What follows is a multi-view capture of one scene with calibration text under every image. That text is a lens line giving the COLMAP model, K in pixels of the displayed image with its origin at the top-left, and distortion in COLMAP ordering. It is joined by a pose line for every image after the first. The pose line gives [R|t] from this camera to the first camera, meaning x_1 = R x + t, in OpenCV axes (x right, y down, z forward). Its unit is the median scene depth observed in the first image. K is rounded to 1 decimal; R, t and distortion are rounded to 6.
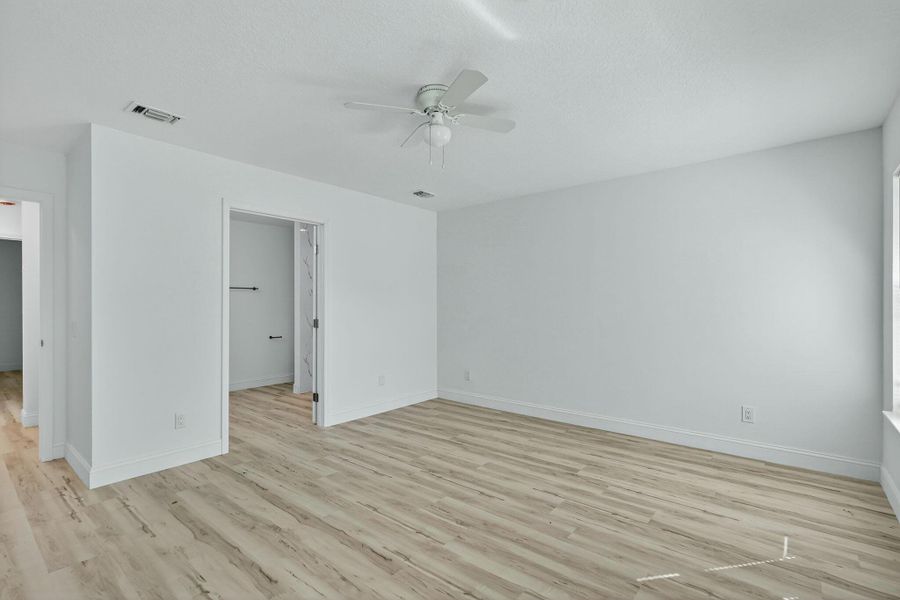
lens RADIAL K [[416.3, 0, 449.4], [0, 416.3, 301.9], [0, 0, 1]] dist [0.006053, 0.001112]
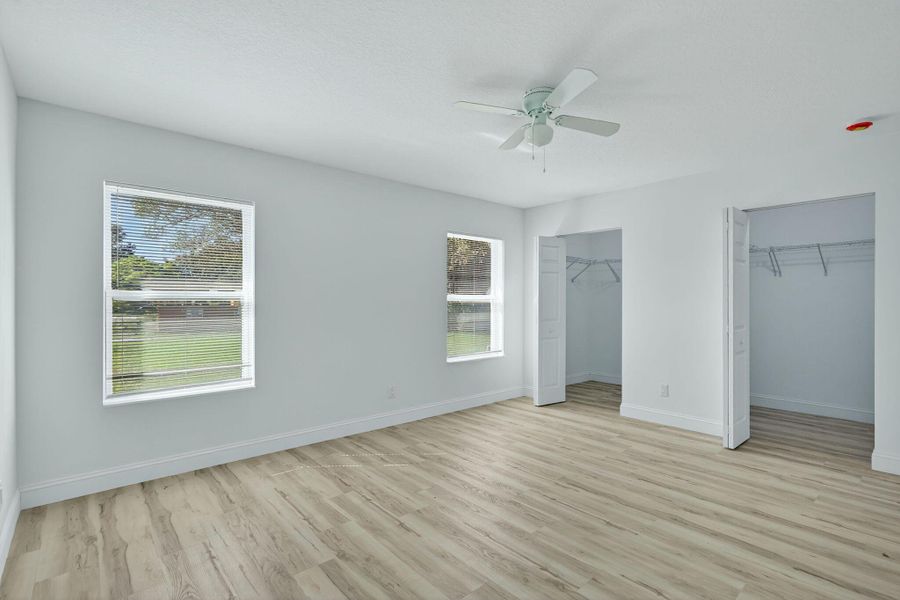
lens RADIAL K [[416.3, 0, 450.6], [0, 416.3, 301.4], [0, 0, 1]] dist [0.006053, 0.001112]
pose [[-0.986017, 0.000350, 0.166643, 0.013540], [-0.000415, 0.999990, -0.004558, 0.007512], [-0.166643, -0.004563, -0.986007, 1.879428]]
